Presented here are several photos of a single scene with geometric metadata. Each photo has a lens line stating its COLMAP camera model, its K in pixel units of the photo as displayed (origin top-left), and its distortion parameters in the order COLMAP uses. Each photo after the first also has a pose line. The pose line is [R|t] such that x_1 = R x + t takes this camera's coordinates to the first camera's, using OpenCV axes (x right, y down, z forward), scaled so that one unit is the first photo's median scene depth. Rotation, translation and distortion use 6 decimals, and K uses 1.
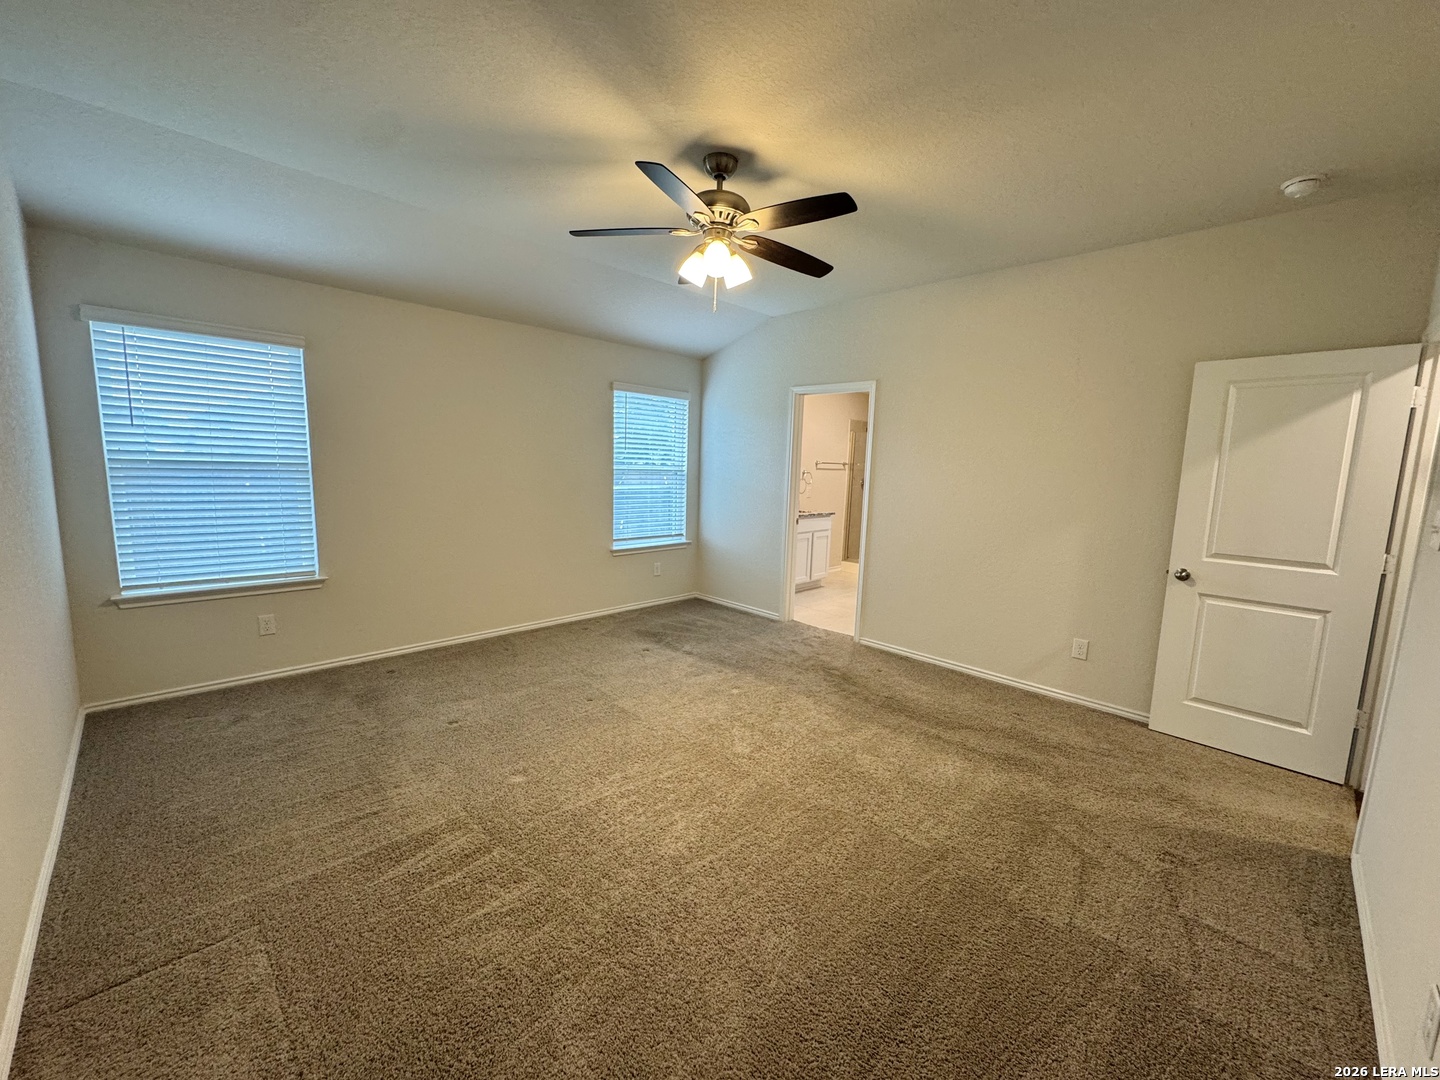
lens RADIAL K [[574.8, 0, 723.0], [0, 574.8, 537.1], [0, 0, 1]] dist [-0.004141, -0.000138]
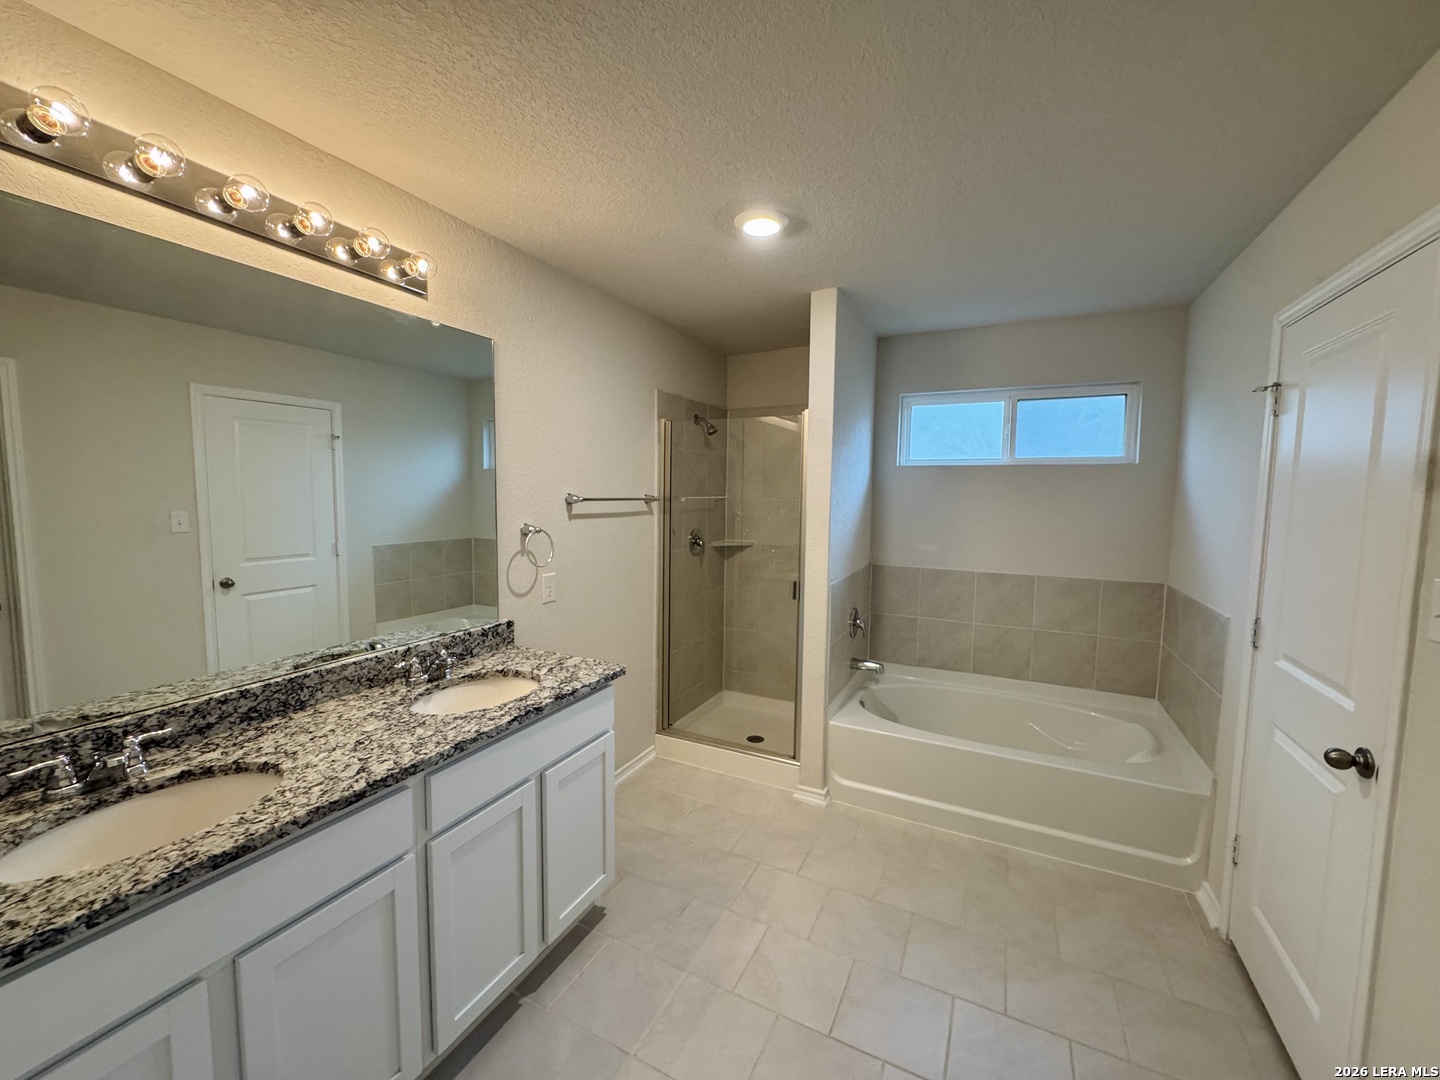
lens RADIAL K [[574.8, 0, 720.0], [0, 574.8, 540.3], [0, 0, 1]] dist [-0.004141, -0.000138]
pose [[0.948454, -0.050544, 0.312859, 0.201878], [0.061988, 0.997719, -0.026734, -0.129619], [-0.310794, 0.044750, 0.949423, 0.928561]]
